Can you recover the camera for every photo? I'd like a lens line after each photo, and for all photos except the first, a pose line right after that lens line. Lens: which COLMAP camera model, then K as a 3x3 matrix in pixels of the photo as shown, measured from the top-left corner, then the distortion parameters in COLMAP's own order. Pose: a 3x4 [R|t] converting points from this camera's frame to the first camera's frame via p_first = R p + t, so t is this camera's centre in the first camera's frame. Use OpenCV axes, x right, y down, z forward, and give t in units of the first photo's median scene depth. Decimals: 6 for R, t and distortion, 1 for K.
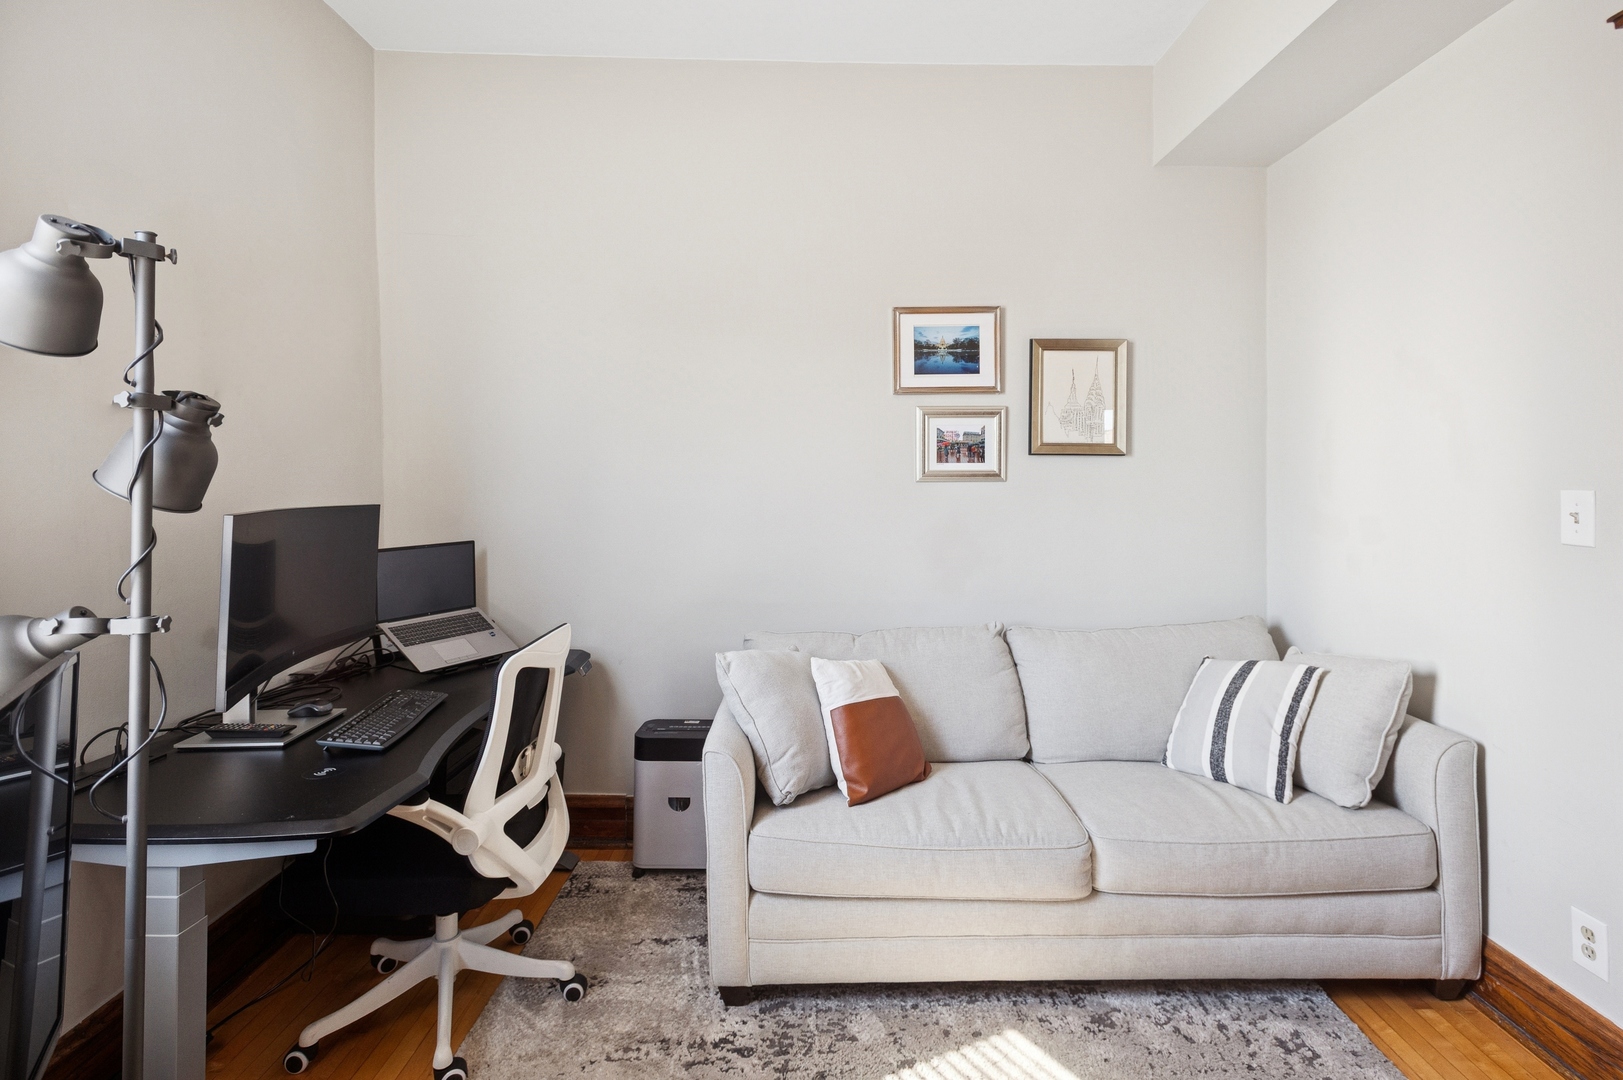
lens RADIAL K [[782.0, 0, 814.6], [0, 782.0, 482.0], [0, 0, 1]] dist [0.006537, 0.000110]
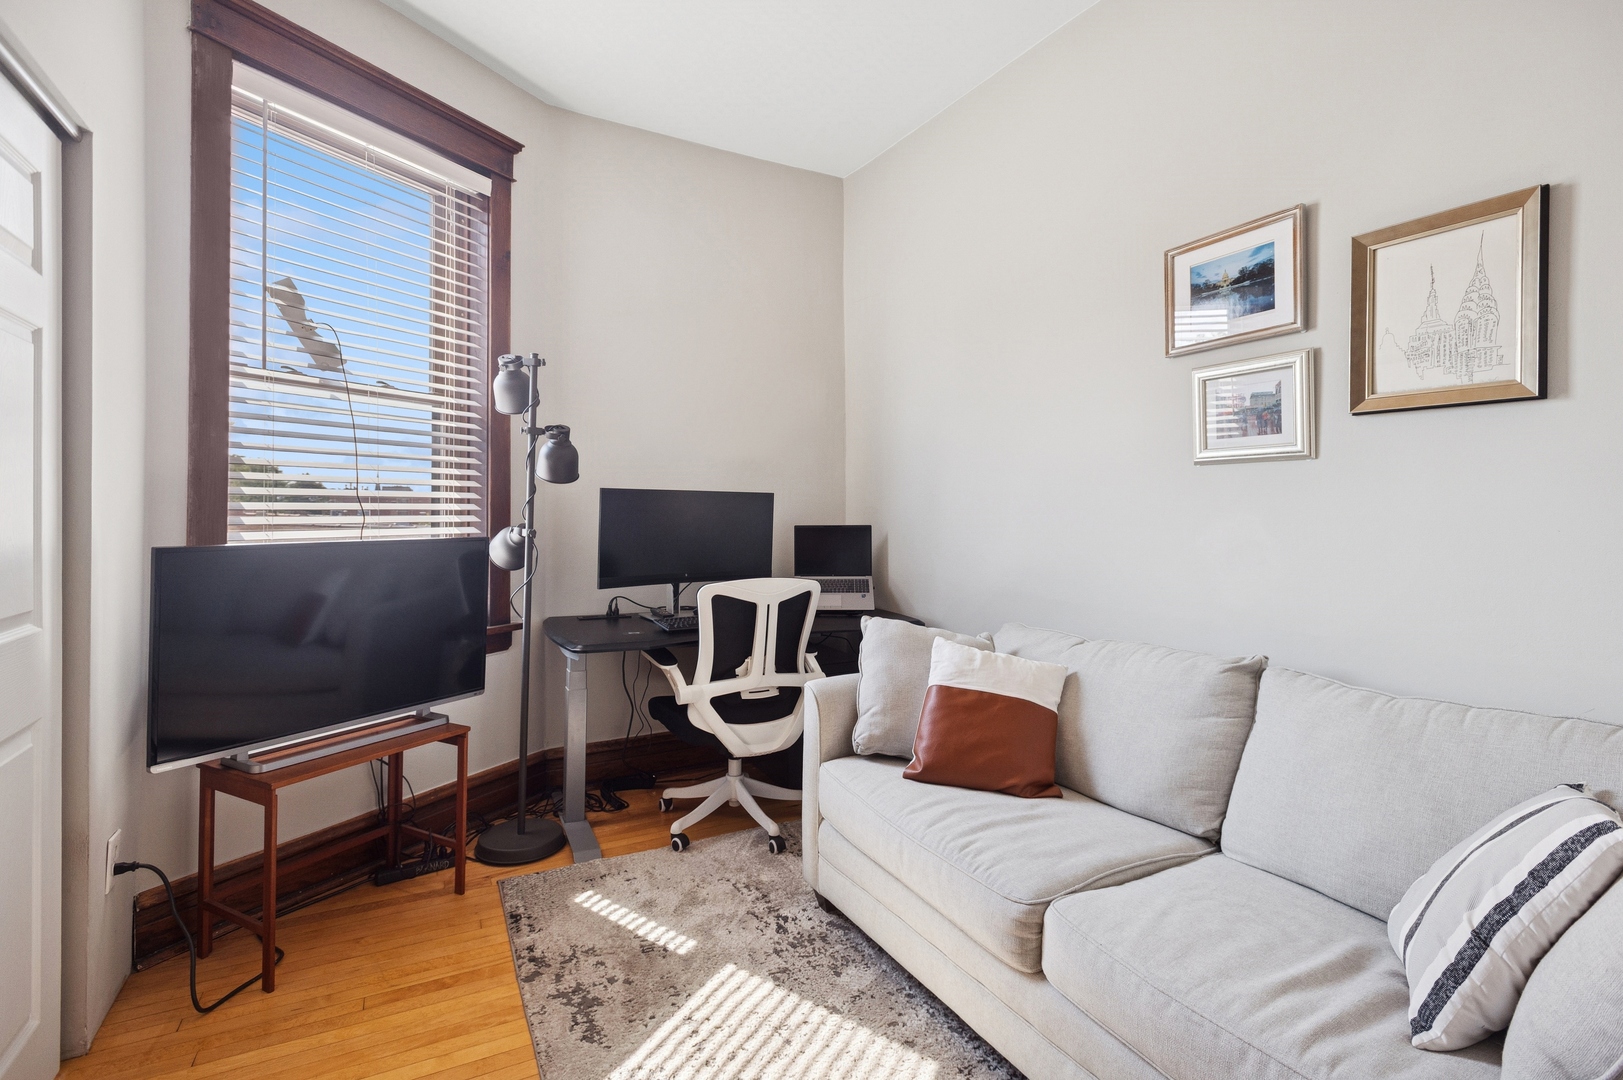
lens RADIAL K [[774.6, 0, 819.5], [0, 774.6, 505.3], [0, 0, 1]] dist [0.015376, 0.000014]
pose [[0.471112, 0.001259, -0.882072, 0.653224], [-0.010592, 0.999935, -0.004230, 0.048244], [0.882010, 0.011336, 0.471095, 0.311826]]
